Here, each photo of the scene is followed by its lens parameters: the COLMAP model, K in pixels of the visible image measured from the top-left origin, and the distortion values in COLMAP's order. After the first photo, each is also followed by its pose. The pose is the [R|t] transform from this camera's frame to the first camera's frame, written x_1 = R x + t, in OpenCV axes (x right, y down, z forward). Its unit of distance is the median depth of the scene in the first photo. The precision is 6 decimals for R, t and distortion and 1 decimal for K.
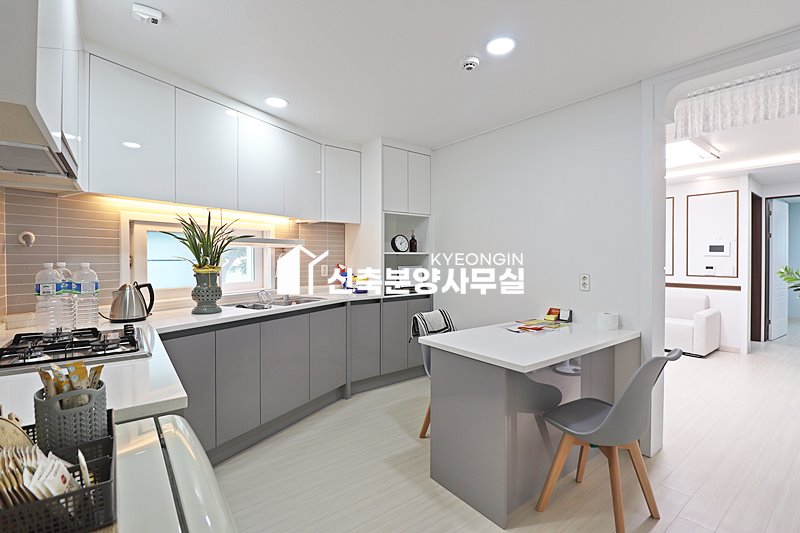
lens RADIAL K [[375.1, 0, 405.7], [0, 375.1, 259.8], [0, 0, 1]] dist [0.002512, -0.013961]
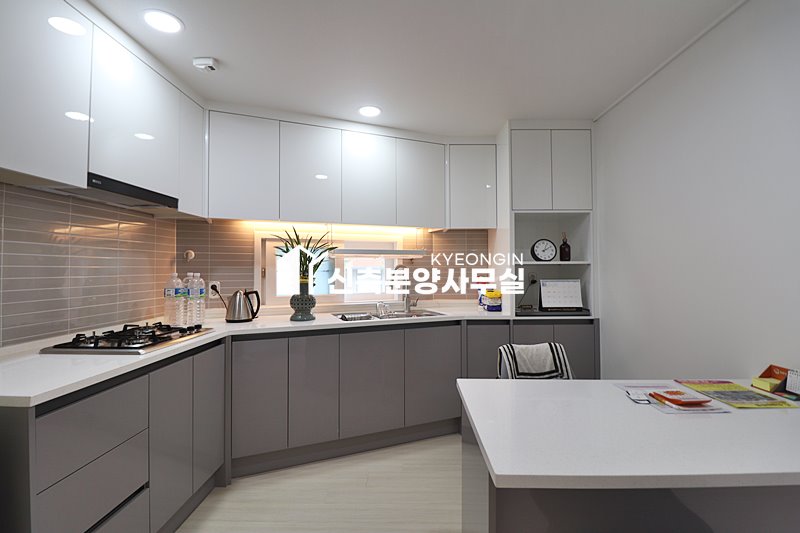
lens RADIAL K [[368.6, 0, 401.8], [0, 368.6, 260.5], [0, 0, 1]] dist [-0.001533, -0.015199]
pose [[0.777331, -0.017346, -0.628852, 0.317023], [-0.001545, 0.999564, -0.029482, 0.000447], [0.629089, 0.023889, 0.776966, 0.304194]]
